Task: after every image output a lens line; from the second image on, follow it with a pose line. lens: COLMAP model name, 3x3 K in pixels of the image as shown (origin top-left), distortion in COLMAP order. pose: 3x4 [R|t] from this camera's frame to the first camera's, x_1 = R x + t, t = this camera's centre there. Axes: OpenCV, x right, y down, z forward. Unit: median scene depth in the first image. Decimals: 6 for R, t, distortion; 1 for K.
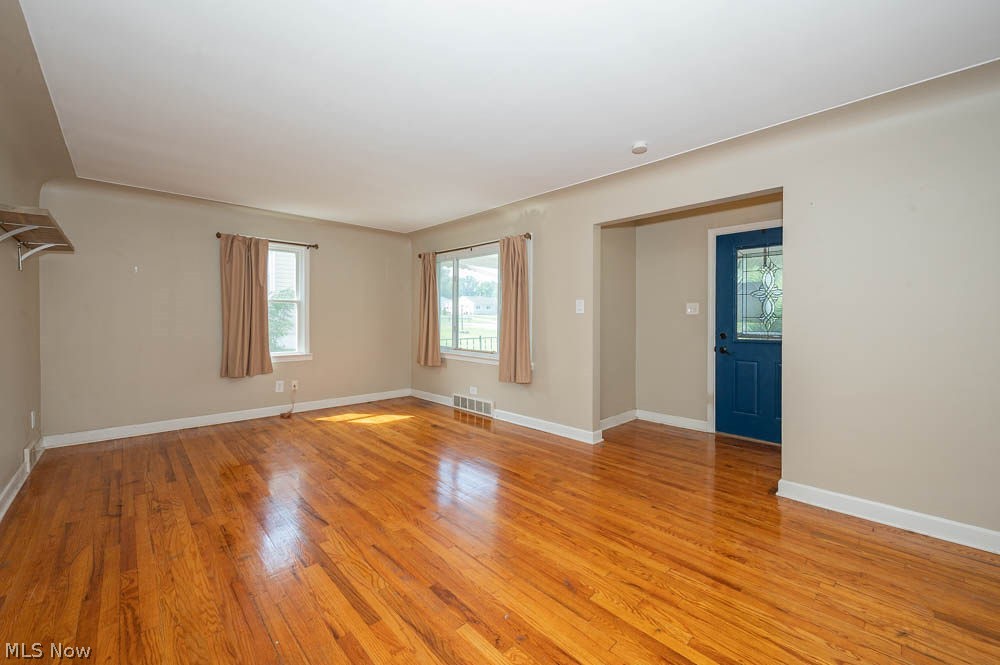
lens RADIAL K [[386.2, 0, 501.5], [0, 386.2, 323.7], [0, 0, 1]] dist [-0.001415, -0.000123]
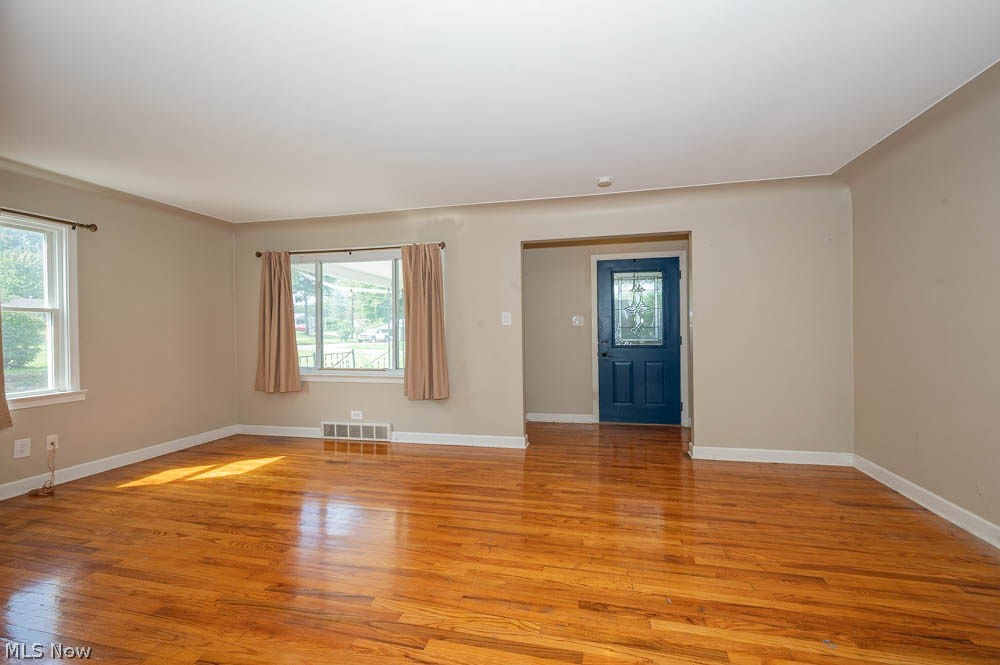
lens RADIAL K [[391.4, 0, 503.3], [0, 391.4, 331.7], [0, 0, 1]] dist [-0.001143, -0.000195]
pose [[0.857110, -0.015168, 0.514910, -0.281078], [0.021629, 0.999745, -0.006553, -0.001926], [-0.514679, 0.016754, 0.857219, 0.082142]]
